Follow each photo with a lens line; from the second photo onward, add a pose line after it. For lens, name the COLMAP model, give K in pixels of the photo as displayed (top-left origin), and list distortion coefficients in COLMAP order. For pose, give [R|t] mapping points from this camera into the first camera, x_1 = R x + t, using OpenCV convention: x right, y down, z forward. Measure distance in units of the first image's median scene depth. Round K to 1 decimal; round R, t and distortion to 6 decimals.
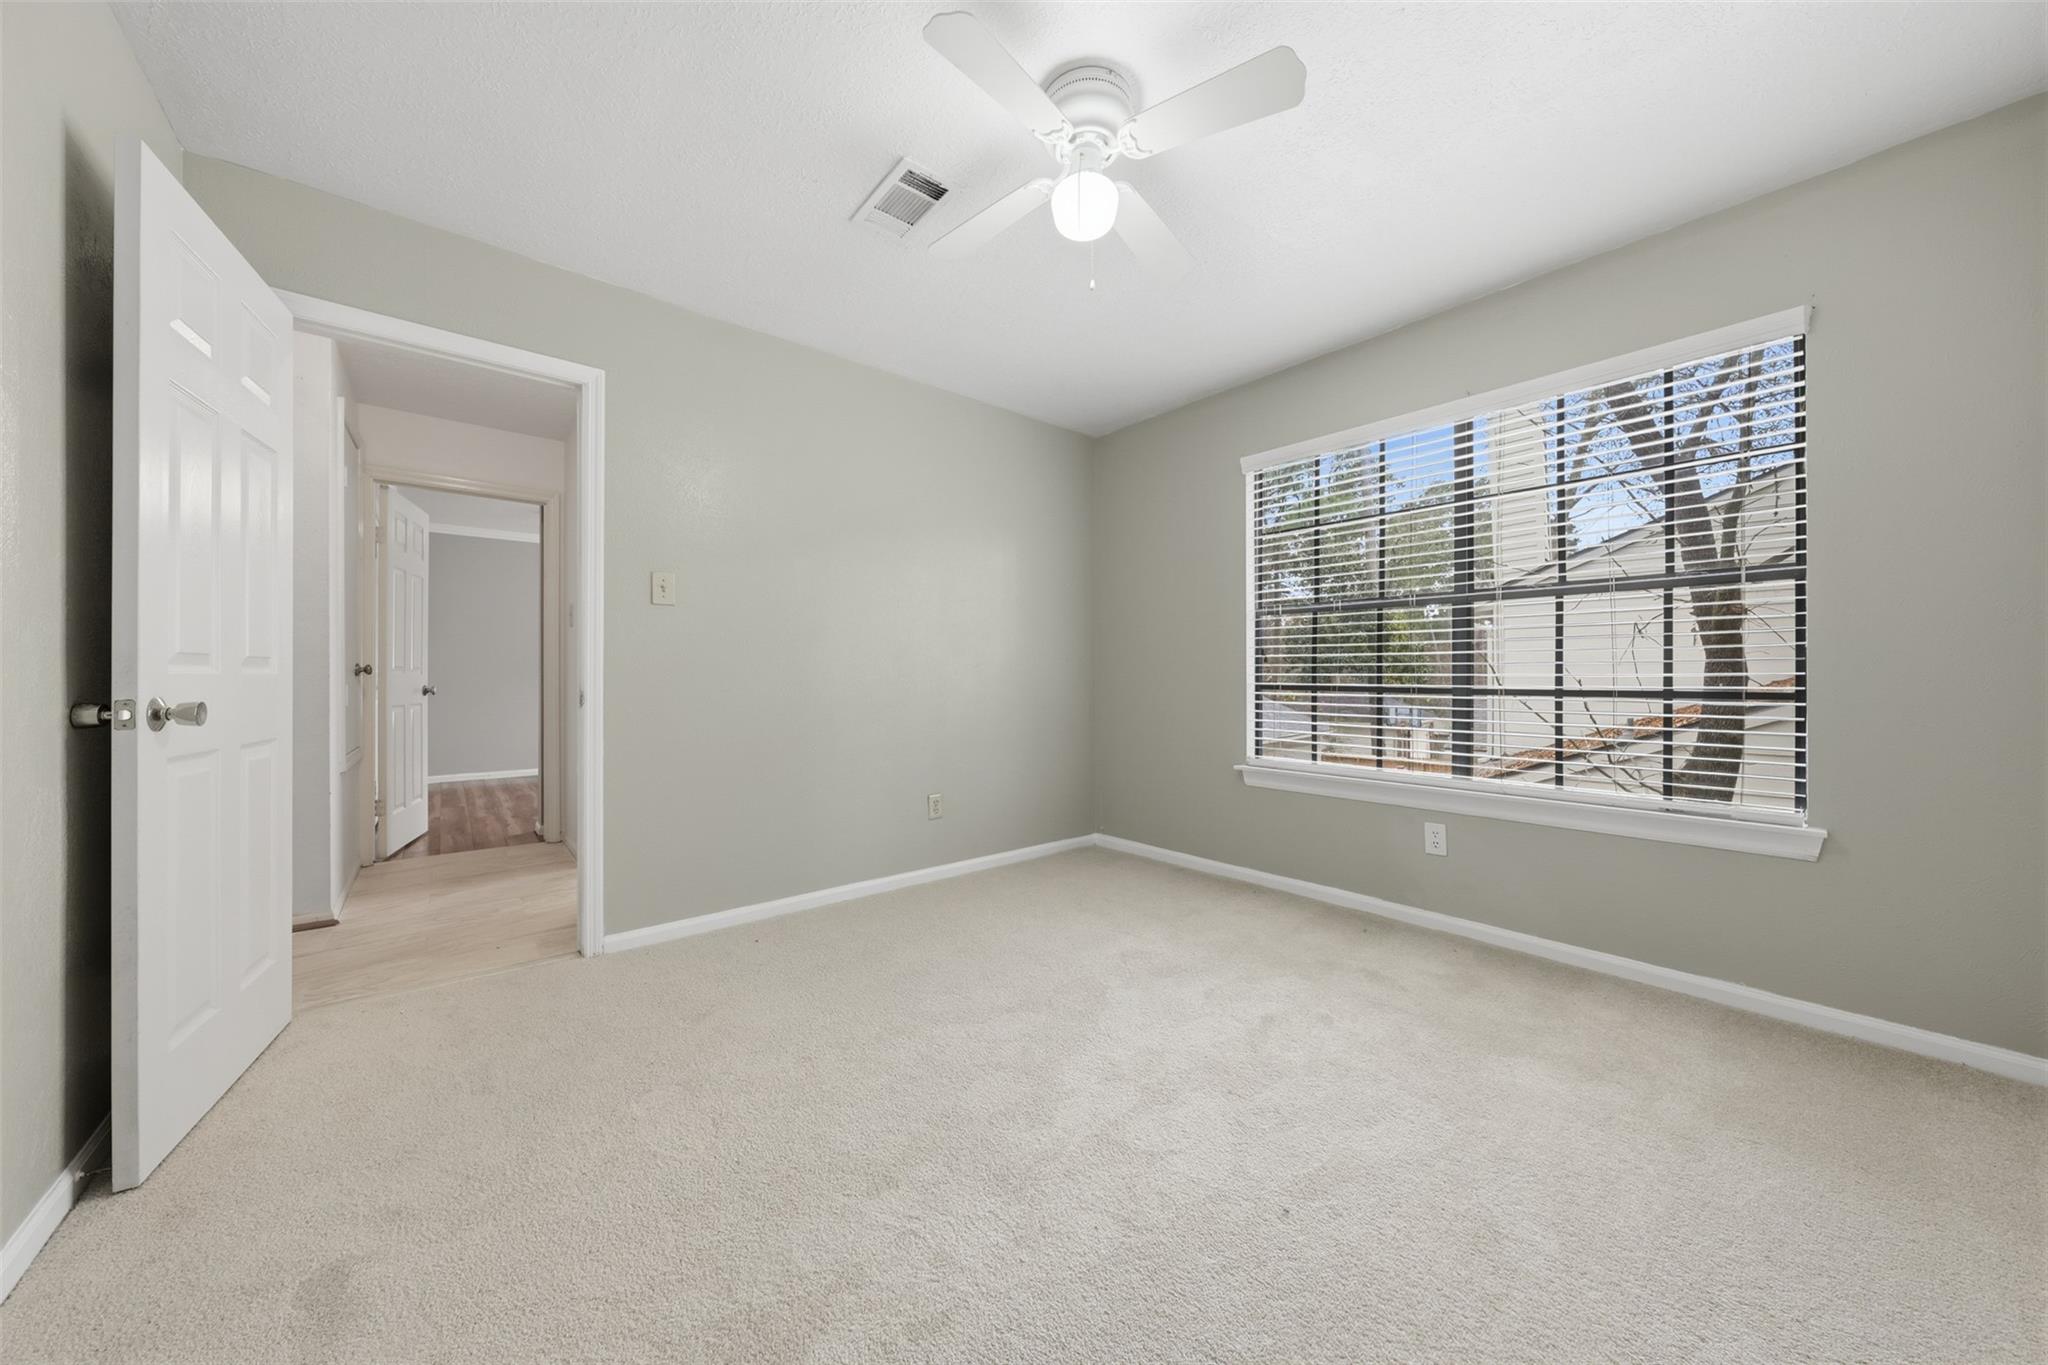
lens RADIAL K [[687.4, 0, 1023.5], [0, 687.4, 679.5], [0, 0, 1]] dist [-0.005627, -0.000022]
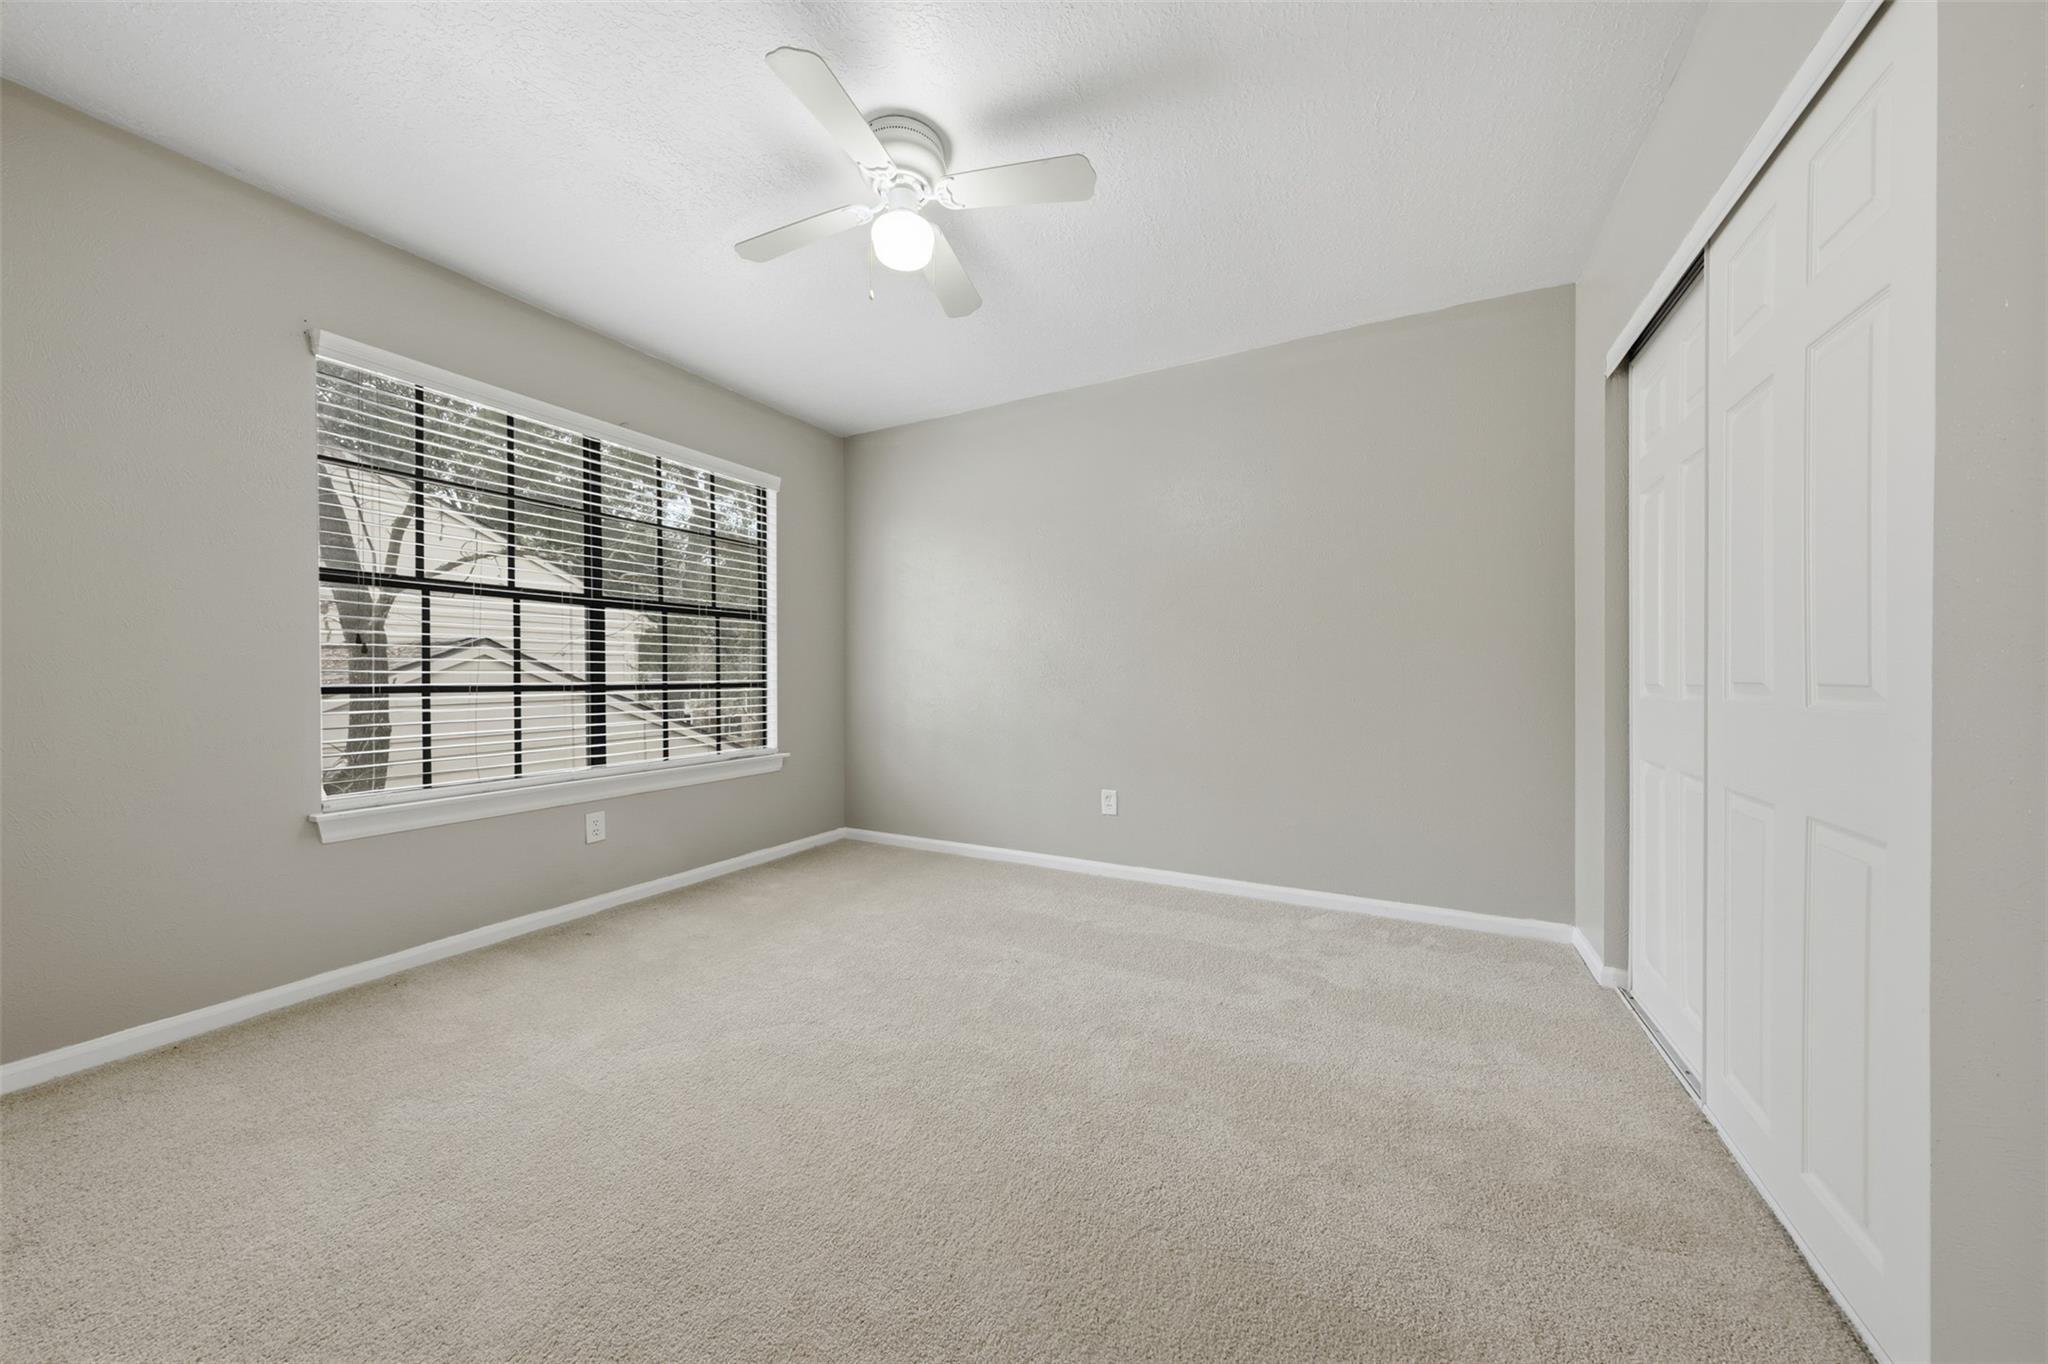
lens RADIAL K [[687.4, 0, 1023.5], [0, 687.4, 679.0], [0, 0, 1]] dist [-0.005627, -0.000022]
pose [[-0.371808, -0.005446, 0.928294, -0.623452], [0.002361, 0.999974, 0.006812, -0.002273], [-0.928307, 0.004724, -0.371786, 0.775777]]
